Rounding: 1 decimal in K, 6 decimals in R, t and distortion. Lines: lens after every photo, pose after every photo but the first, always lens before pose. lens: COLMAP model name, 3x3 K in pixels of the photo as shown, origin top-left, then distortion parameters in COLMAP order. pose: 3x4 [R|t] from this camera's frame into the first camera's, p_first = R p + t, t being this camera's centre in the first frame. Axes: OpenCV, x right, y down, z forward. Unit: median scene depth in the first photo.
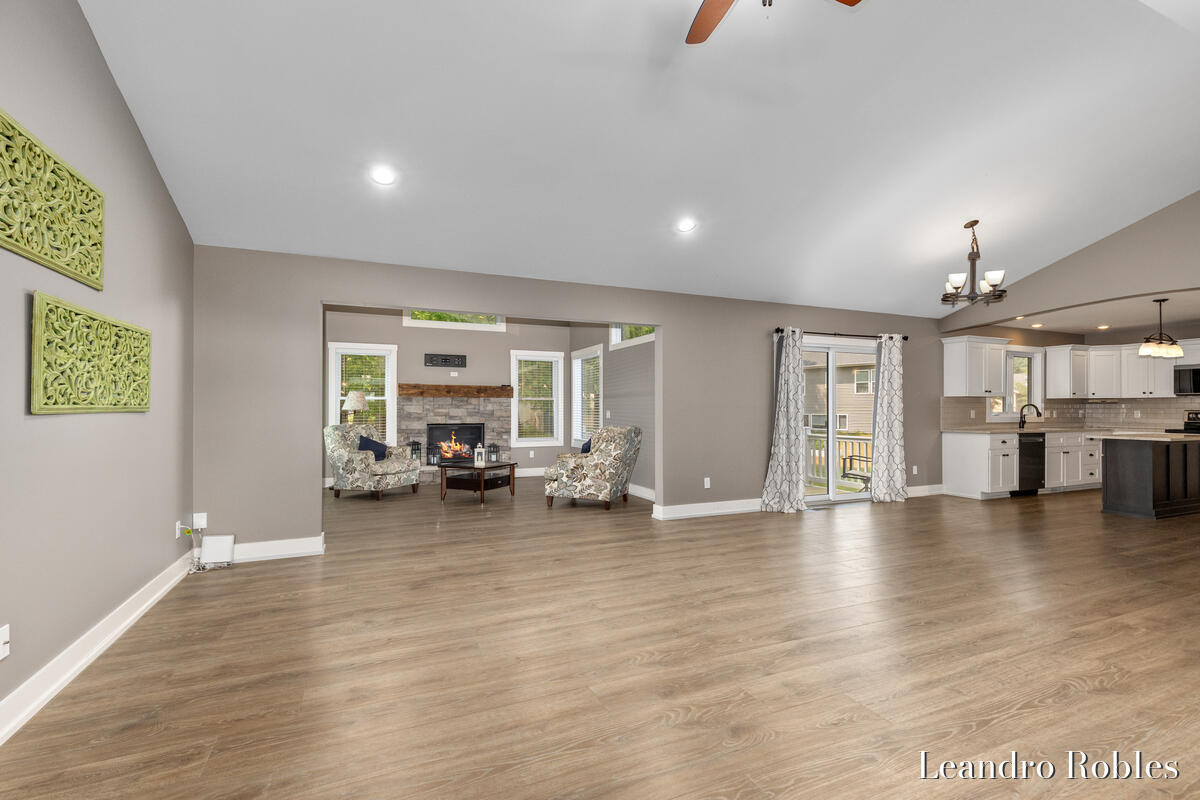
lens RADIAL K [[544.1, 0, 606.8], [0, 544.1, 398.5], [0, 0, 1]] dist [0.009785, 0.000236]
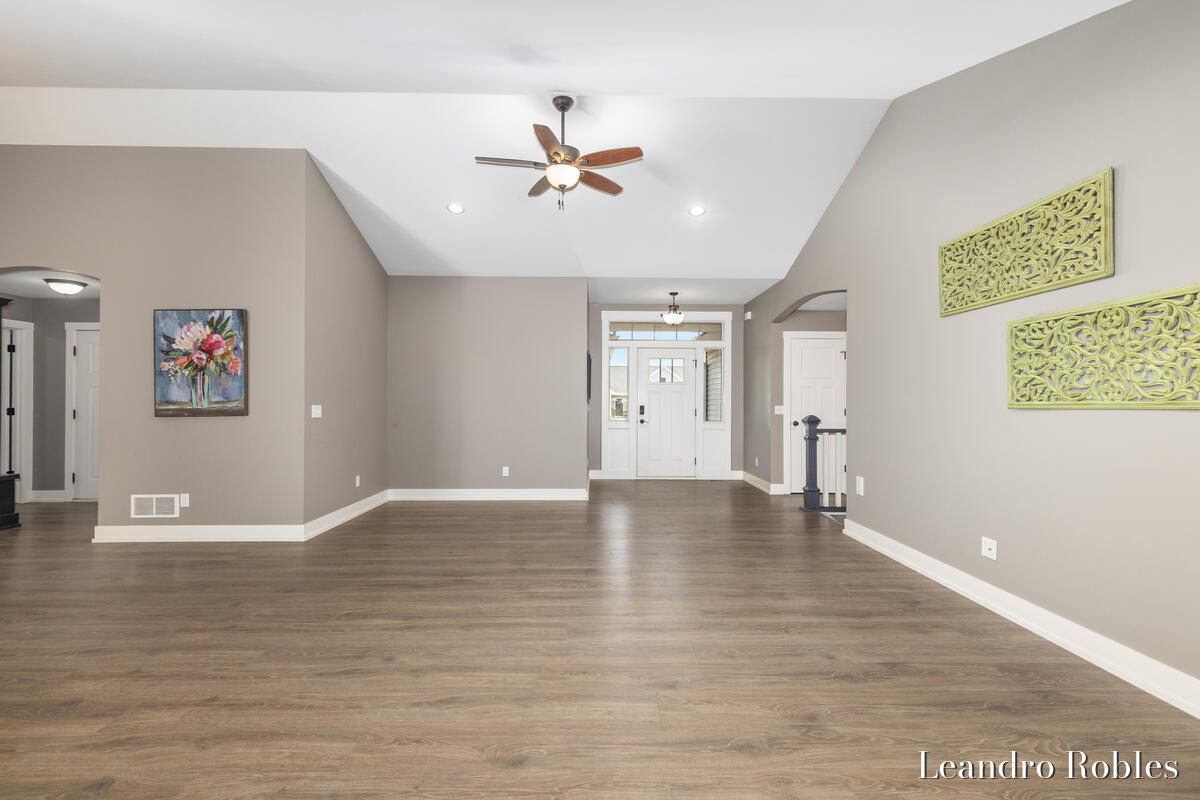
lens RADIAL K [[544.1, 0, 601.7], [0, 544.1, 401.4], [0, 0, 1]] dist [0.009785, 0.000236]
pose [[-0.918797, -0.000707, 0.394730, -0.434880], [-0.009513, 0.999748, -0.020351, 0.034236], [-0.394616, -0.022453, -0.918572, 1.878873]]
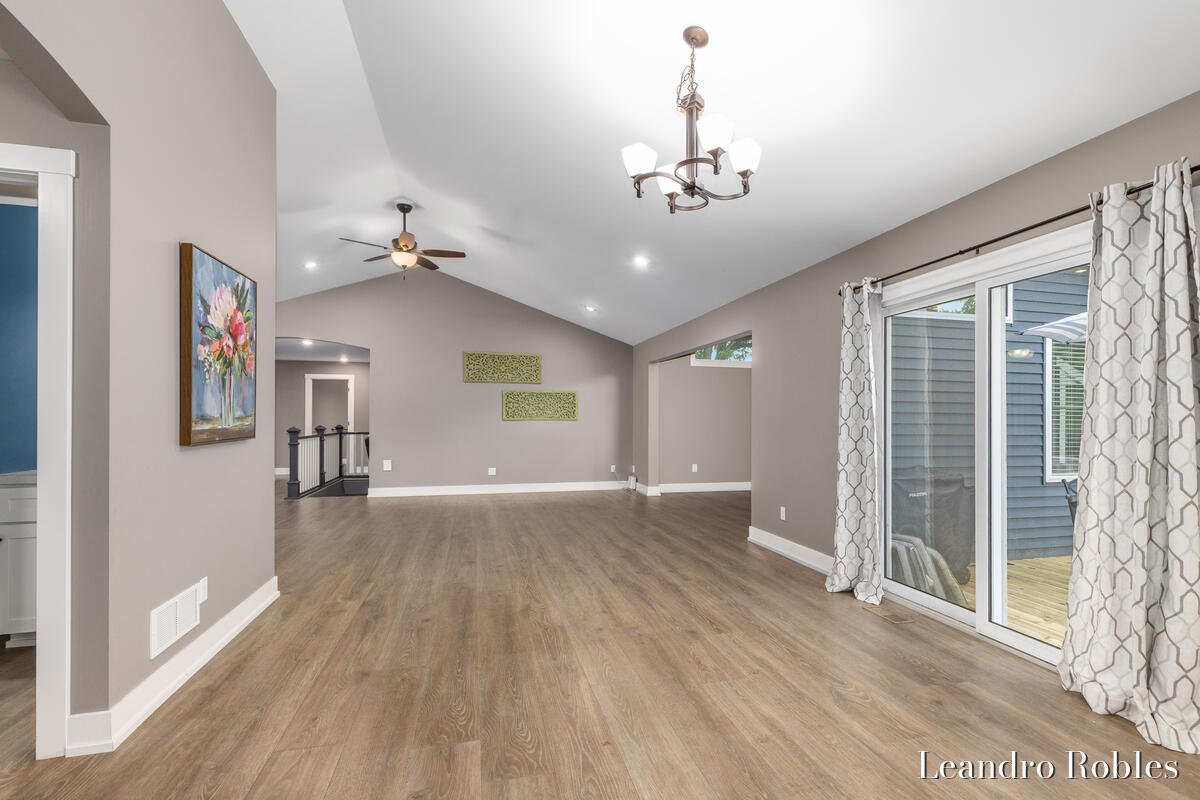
lens RADIAL K [[544.1, 0, 607.5], [0, 544.1, 410.0], [0, 0, 1]] dist [0.009785, 0.000236]
pose [[-0.178811, -0.016686, -0.983742, 1.970251], [0.013163, 0.999726, -0.019350, 0.029302], [0.983795, -0.016409, -0.178542, 1.724554]]
